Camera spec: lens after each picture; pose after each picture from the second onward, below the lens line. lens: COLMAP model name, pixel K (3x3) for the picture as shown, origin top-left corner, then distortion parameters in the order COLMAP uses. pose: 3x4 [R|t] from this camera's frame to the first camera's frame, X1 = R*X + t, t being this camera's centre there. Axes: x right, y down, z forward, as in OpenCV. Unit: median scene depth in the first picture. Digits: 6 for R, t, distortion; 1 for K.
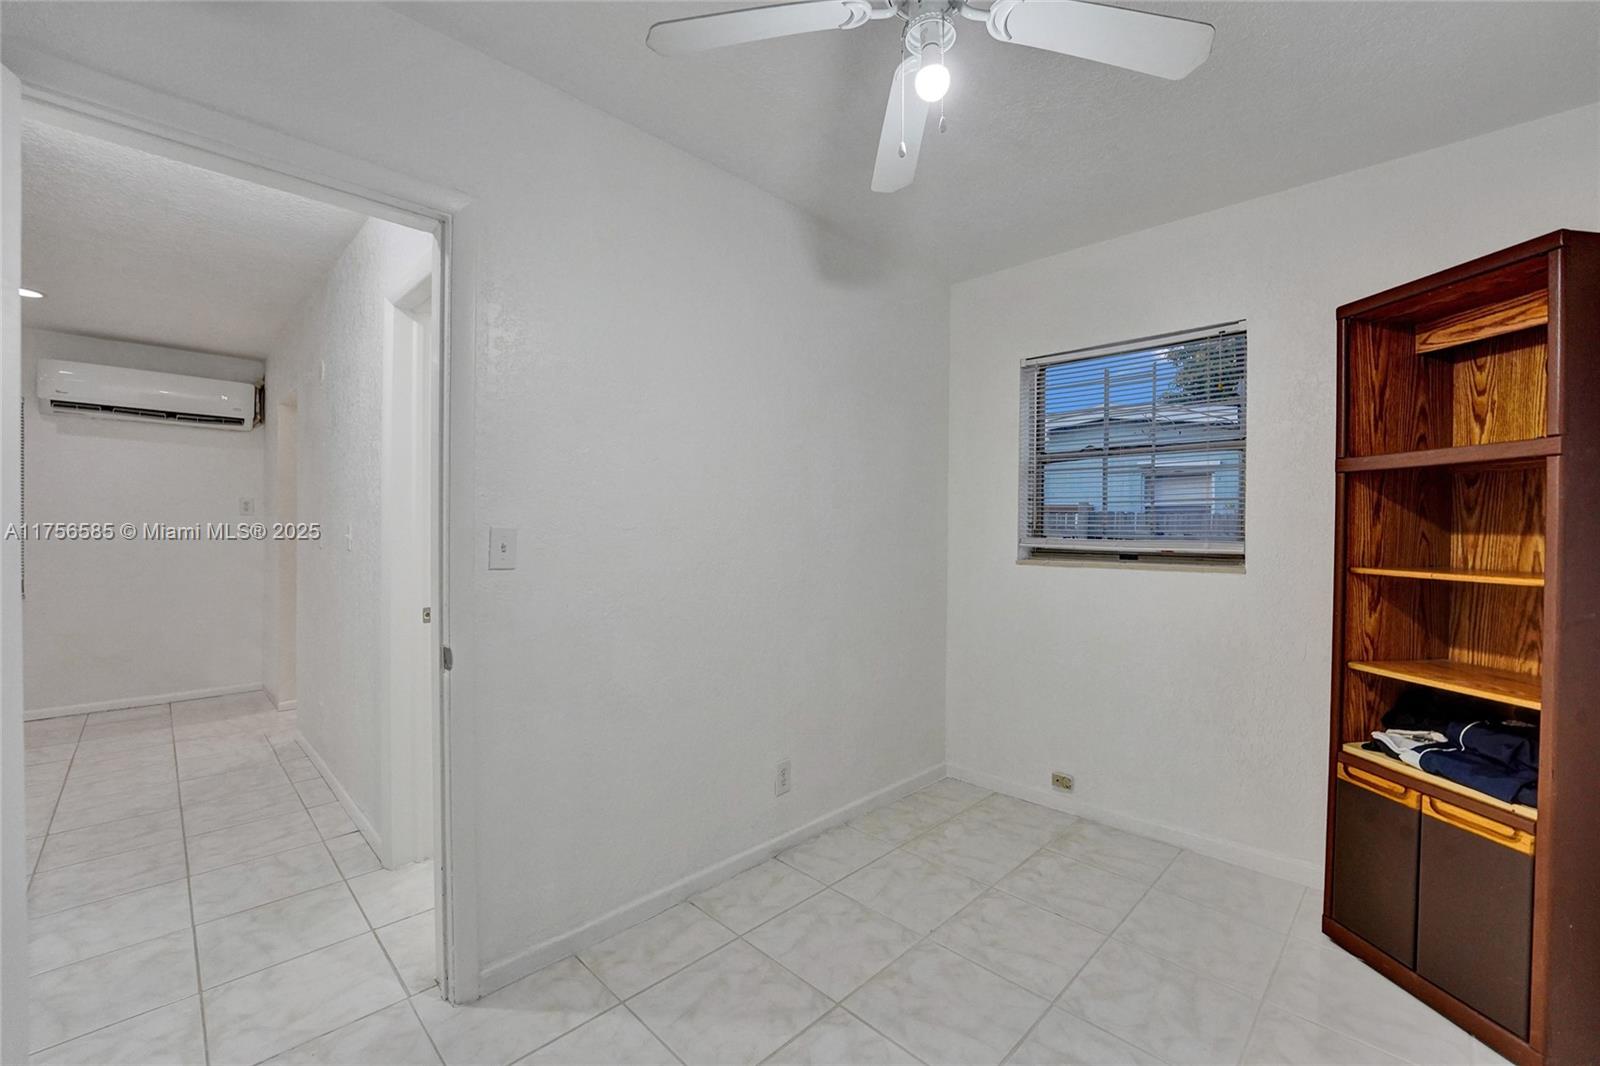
lens RADIAL K [[660.5, 0, 801.7], [0, 660.5, 536.1], [0, 0, 1]] dist [-0.029506, 0.004910]
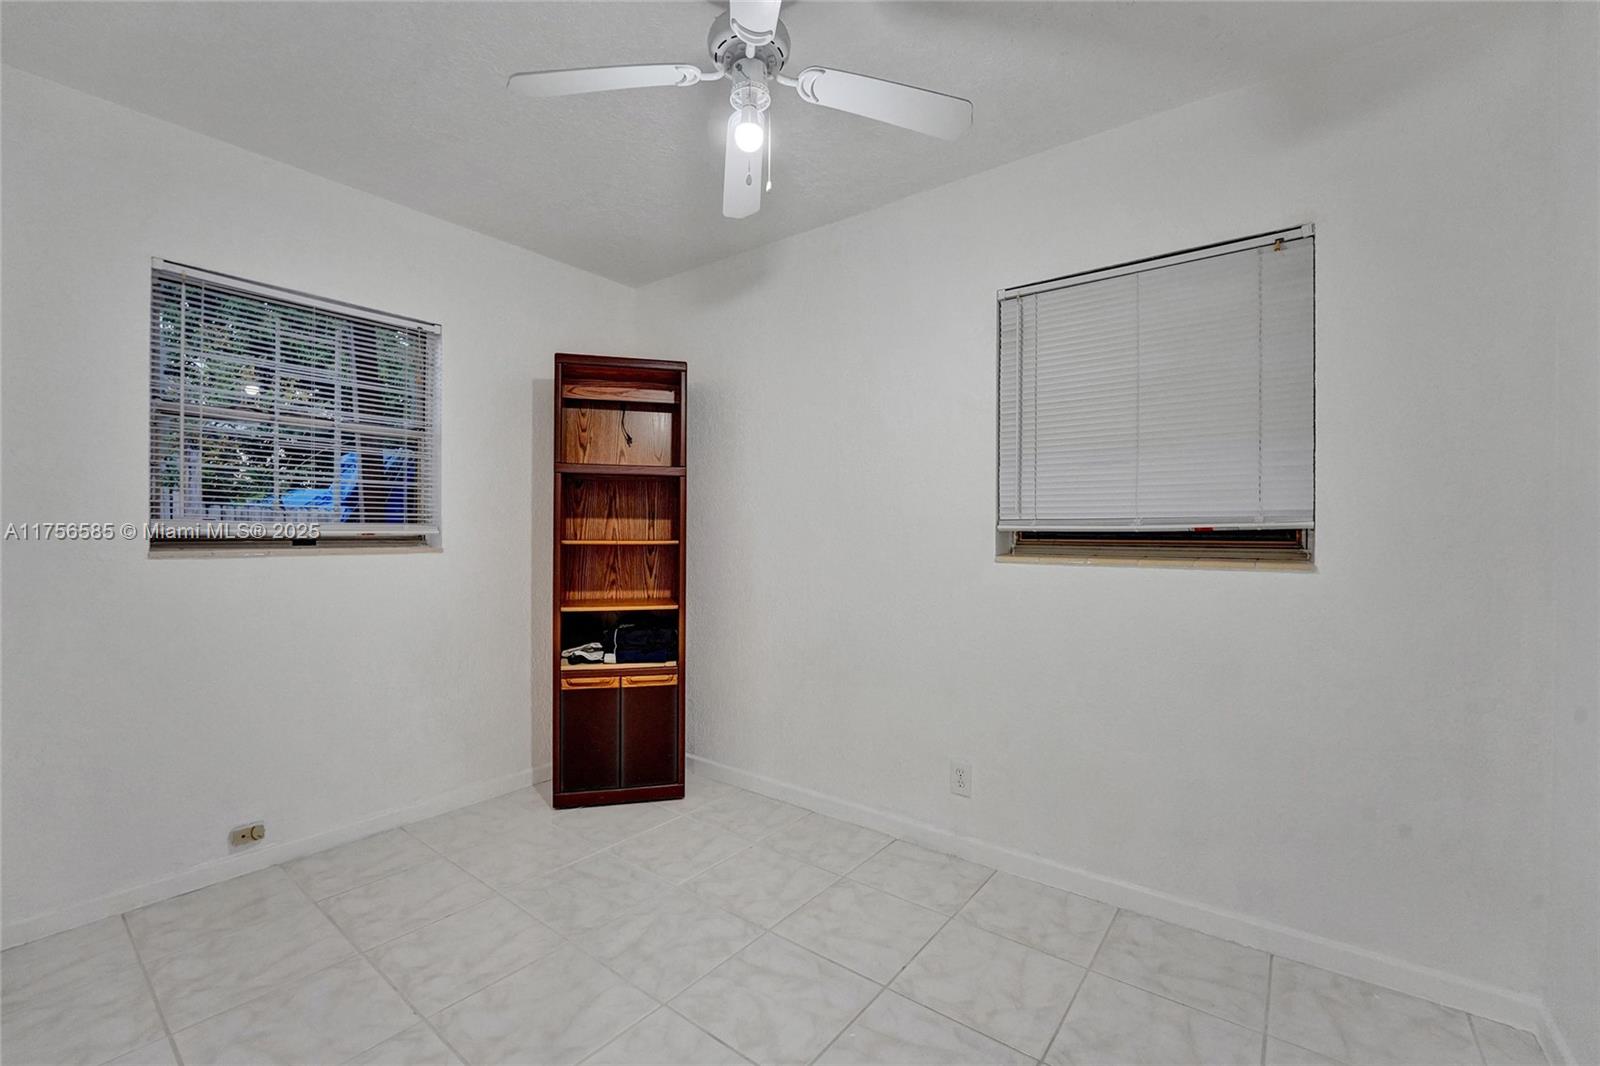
lens RADIAL K [[660.5, 0, 801.7], [0, 660.5, 536.1], [0, 0, 1]] dist [-0.029506, 0.004910]
pose [[-0.120096, -0.009935, 0.992713, -0.649859], [0.008380, 0.999904, 0.011021, 0.028466], [-0.992727, 0.009643, -0.120001, 0.656759]]
